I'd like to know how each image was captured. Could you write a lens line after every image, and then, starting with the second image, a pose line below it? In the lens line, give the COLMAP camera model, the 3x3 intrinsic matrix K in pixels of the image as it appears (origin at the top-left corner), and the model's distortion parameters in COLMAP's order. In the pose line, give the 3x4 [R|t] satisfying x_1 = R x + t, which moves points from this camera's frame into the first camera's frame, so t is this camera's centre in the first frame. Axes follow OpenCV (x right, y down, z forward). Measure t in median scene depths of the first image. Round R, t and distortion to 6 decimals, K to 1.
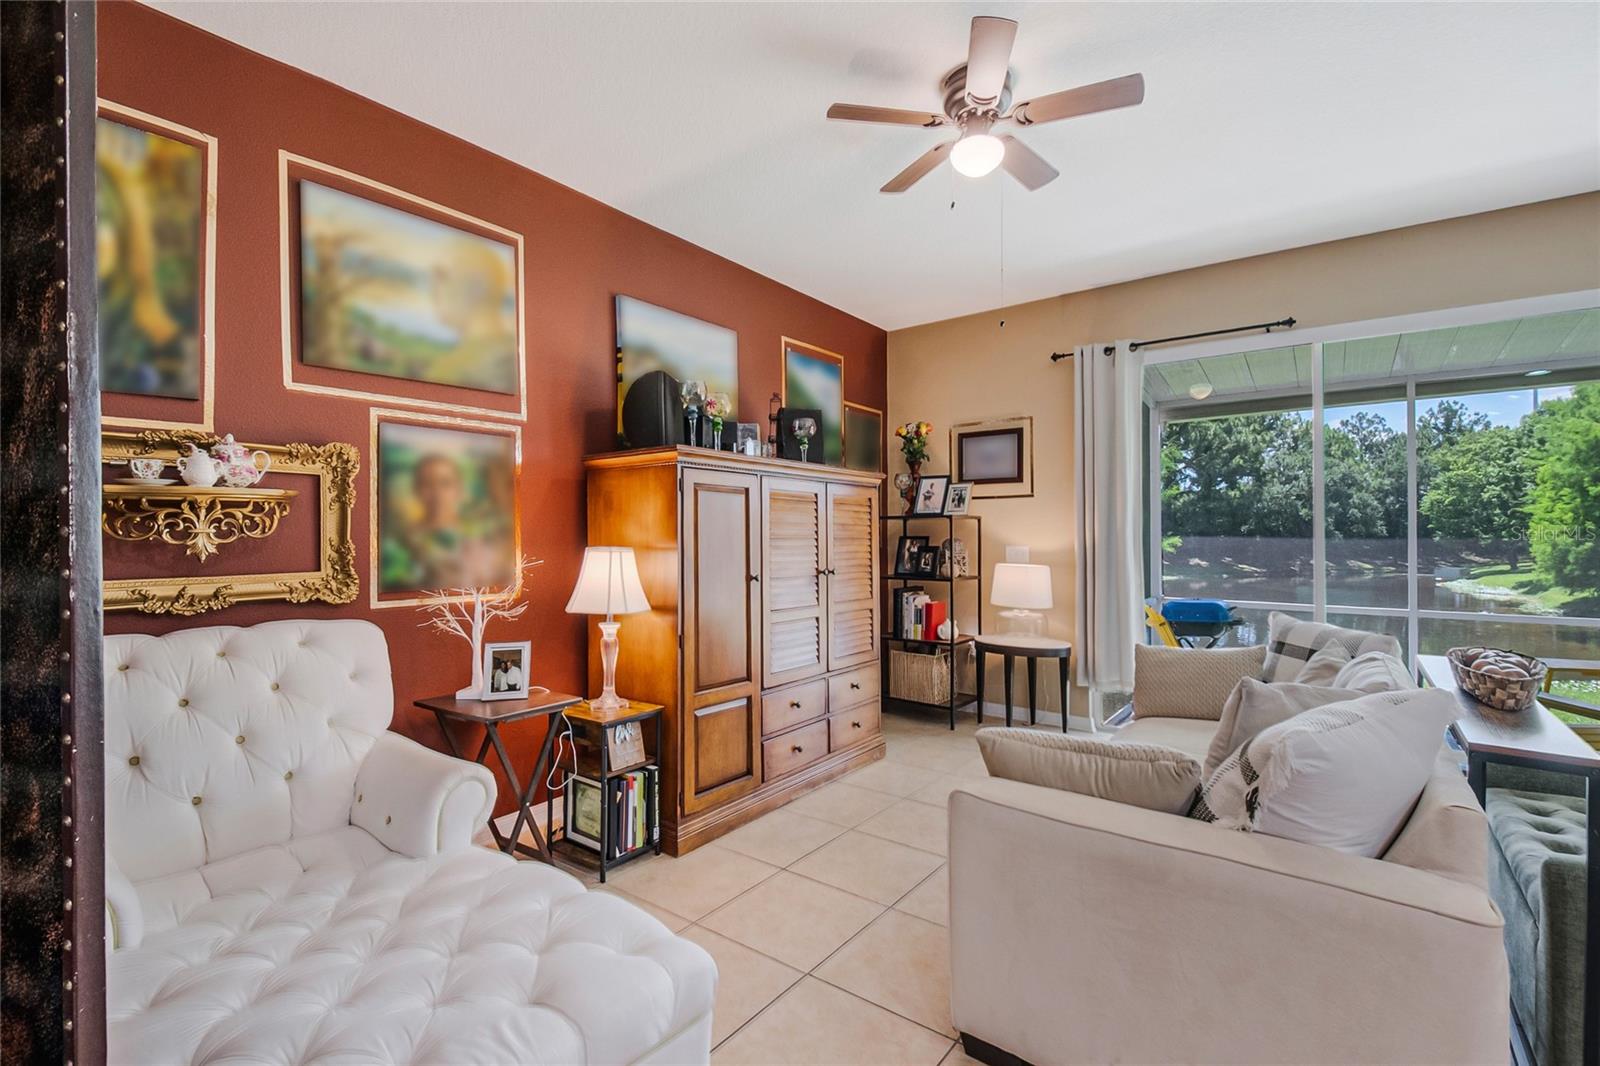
lens RADIAL K [[702.0, 0, 807.0], [0, 702.0, 547.3], [0, 0, 1]] dist [0.001475, -0.012303]
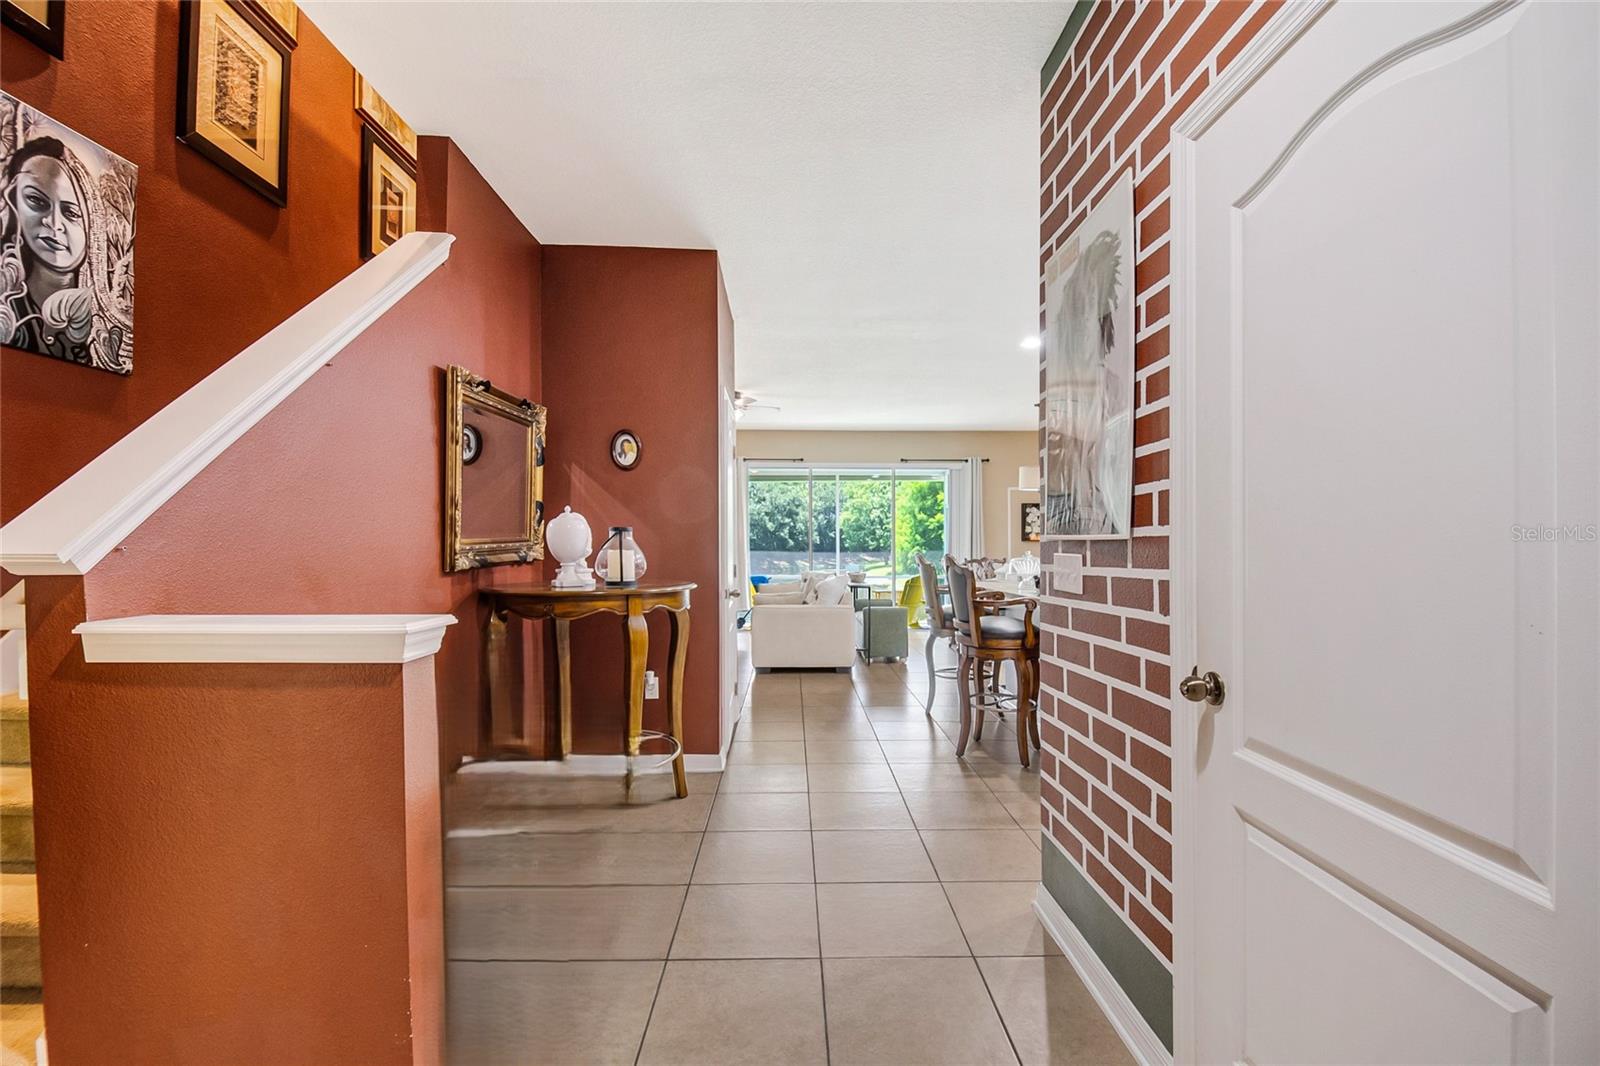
lens RADIAL K [[695.4, 0, 828.0], [0, 695.4, 534.7], [0, 0, 1]] dist [-0.000791, -0.000005]
pose [[0.760282, 0.010506, 0.649508, -0.713202], [0.007182, 0.999672, -0.024577, 0.013870], [-0.649554, 0.023350, 0.759957, -0.797226]]
